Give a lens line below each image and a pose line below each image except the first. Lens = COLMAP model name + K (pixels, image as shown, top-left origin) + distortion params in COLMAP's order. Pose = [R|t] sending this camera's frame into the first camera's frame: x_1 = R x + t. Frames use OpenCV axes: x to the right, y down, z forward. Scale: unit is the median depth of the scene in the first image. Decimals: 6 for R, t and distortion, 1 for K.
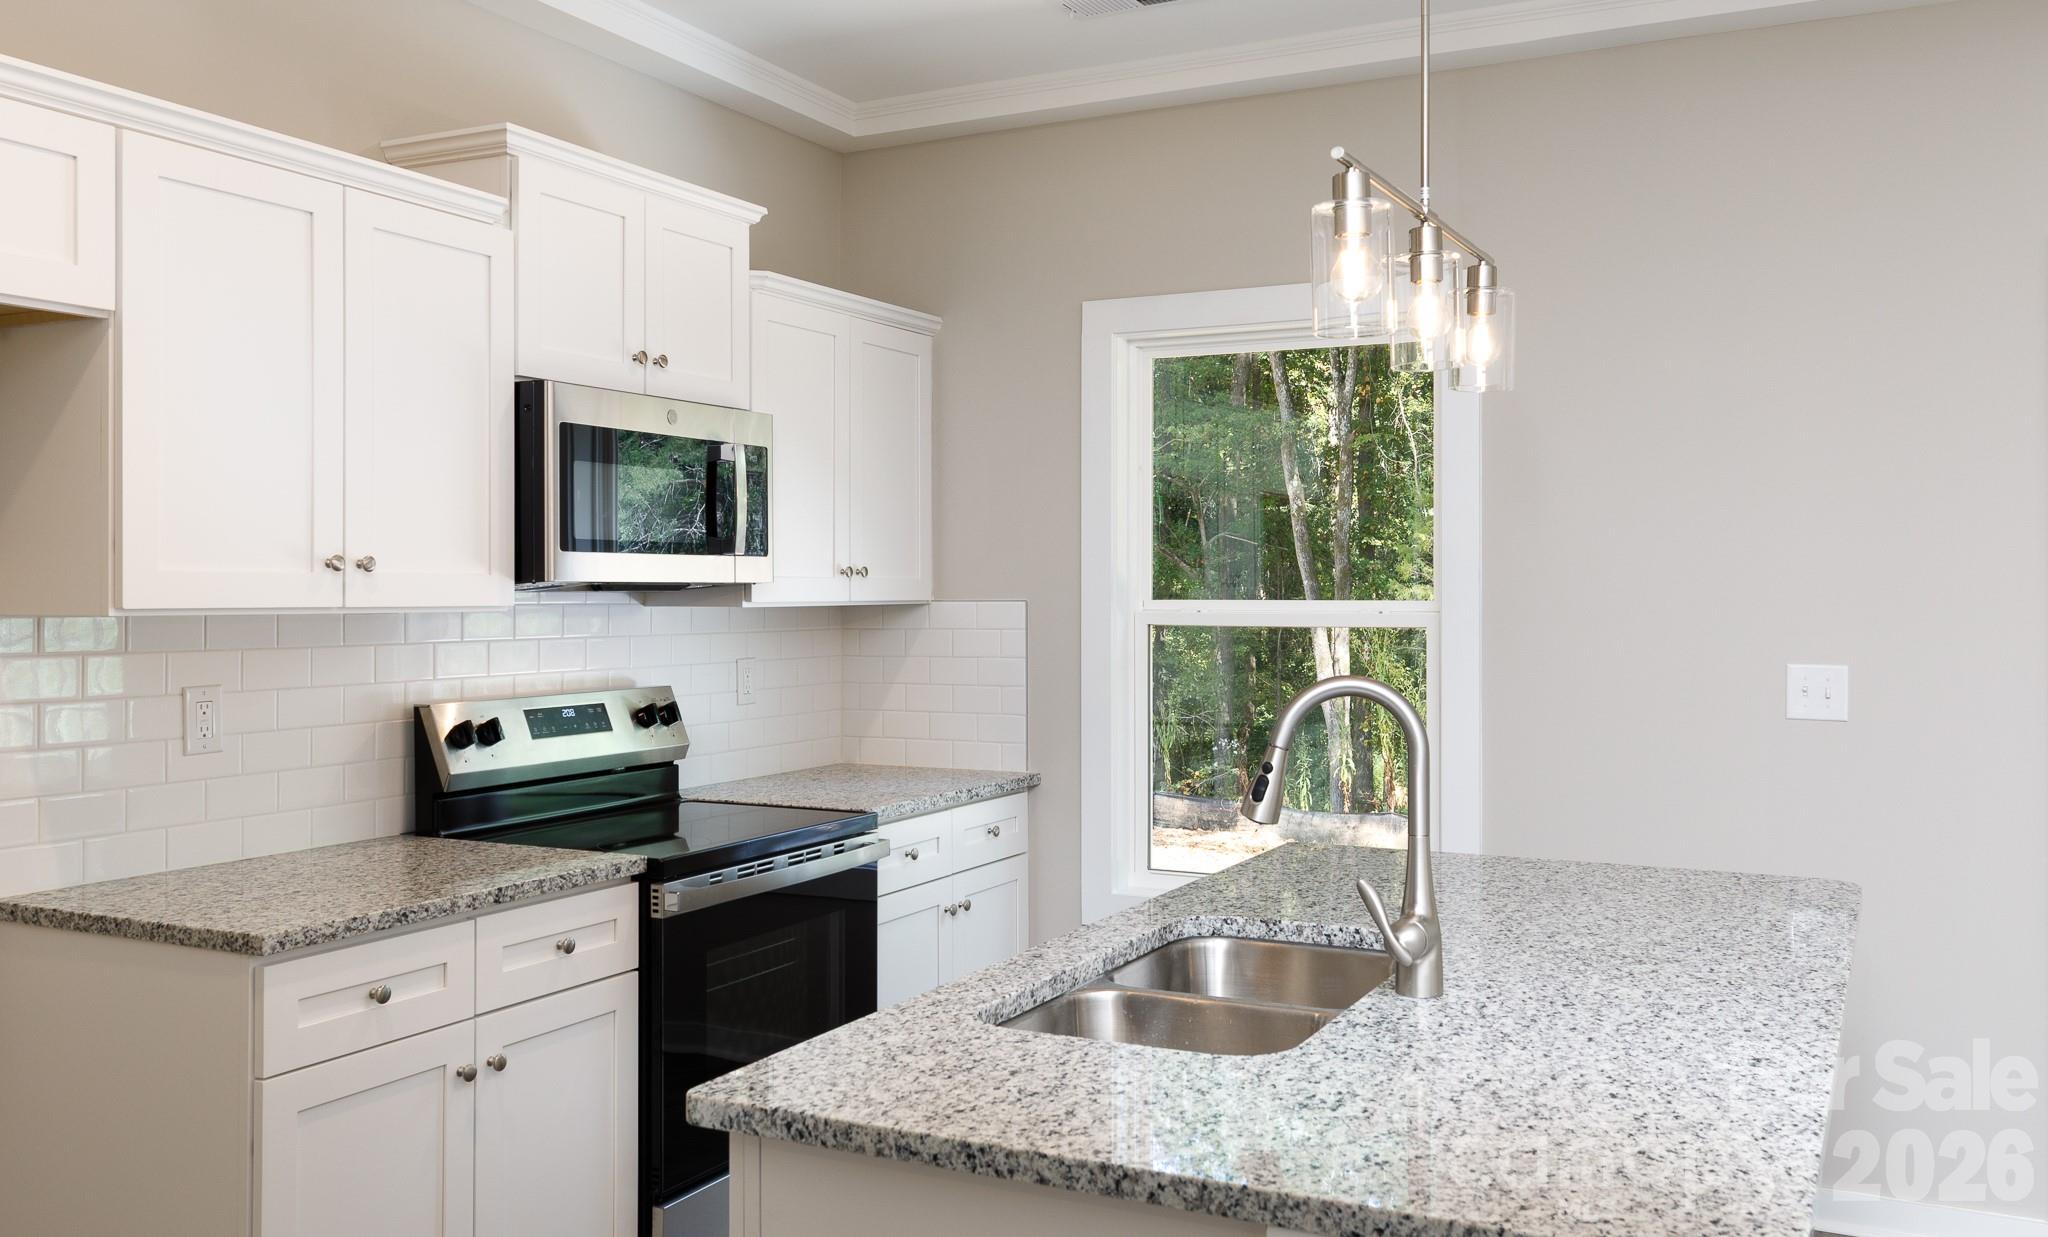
lens RADIAL K [[1703.3, 0, 1032.0], [0, 1703.3, 611.7], [0, 0, 1]] dist [-0.007321, -0.012163]
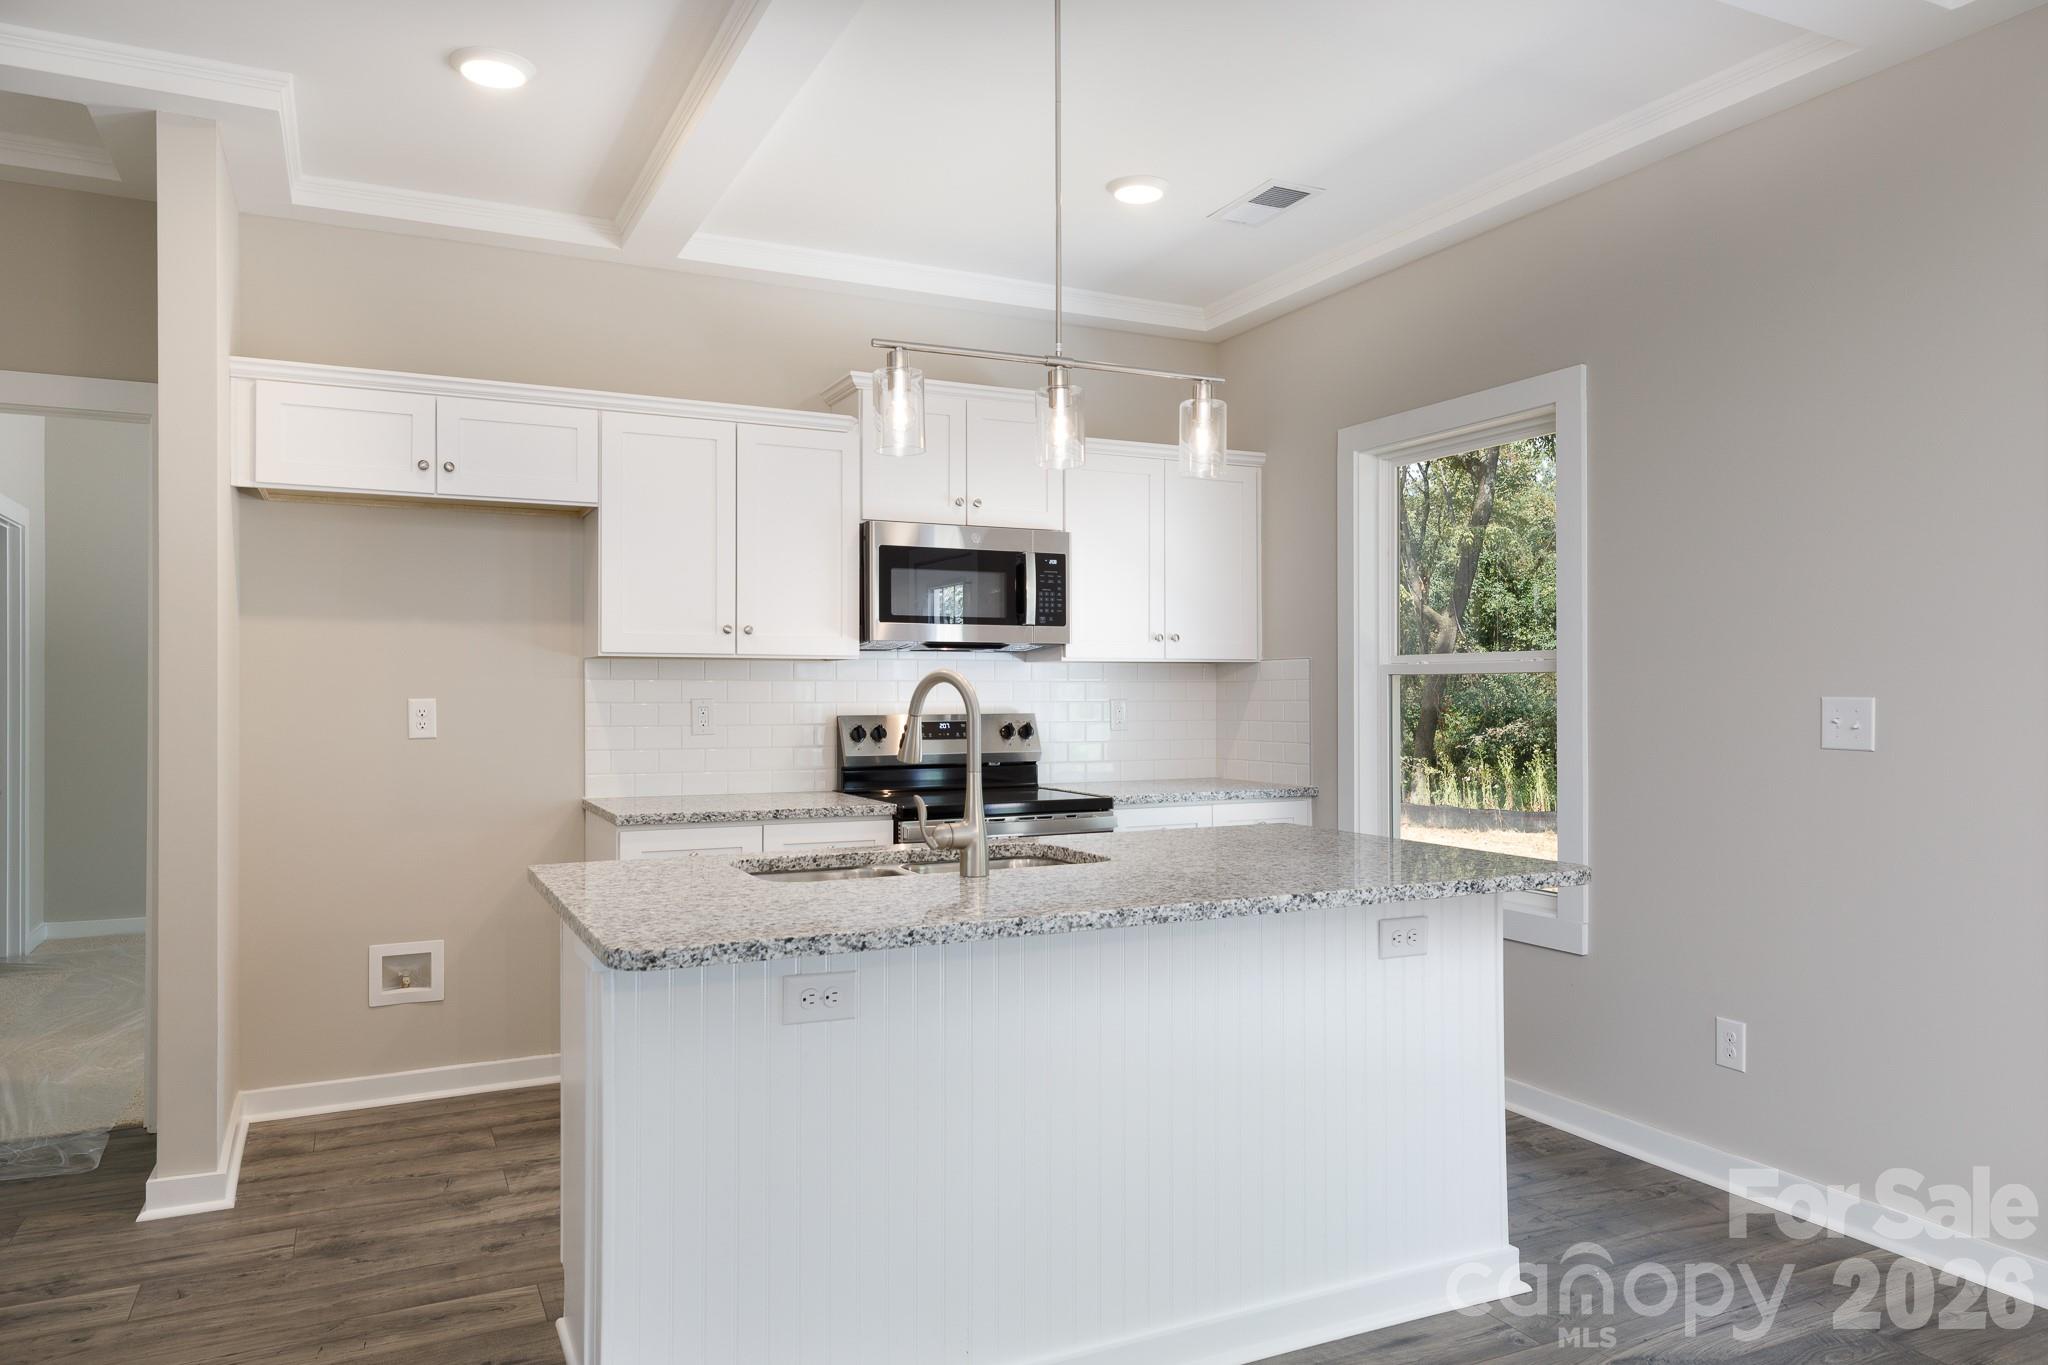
lens RADIAL K [[1334.2, 0, 1018.0], [0, 1334.2, 698.8], [0, 0, 1]] dist [0.006538, -0.000044]
pose [[0.794572, 0.002809, -0.607163, 0.631260], [-0.006855, 0.999967, -0.004344, 0.044522], [0.607131, 0.007614, 0.794565, 0.041063]]
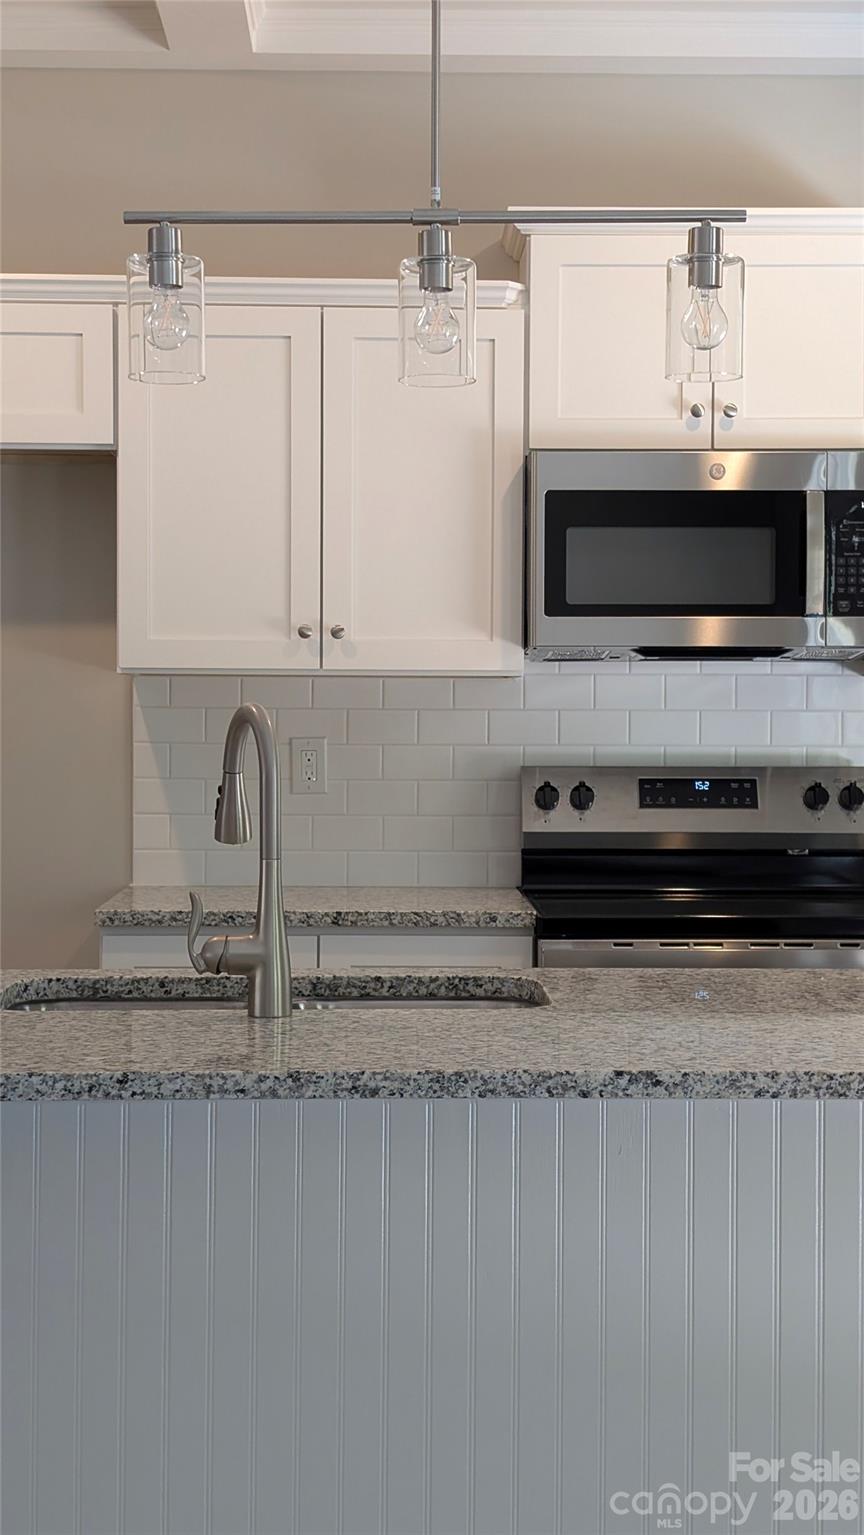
lens RADIAL K [[2387.2, 0, 430.3], [0, 2387.2, 759.9], [0, 0, 1]] dist [0.180258, 0.000000]
pose [[0.469813, 0.019419, -0.882552, 0.976287], [-0.014165, 0.999795, 0.014458, 0.031585], [0.882652, 0.005709, 0.469992, 0.260492]]
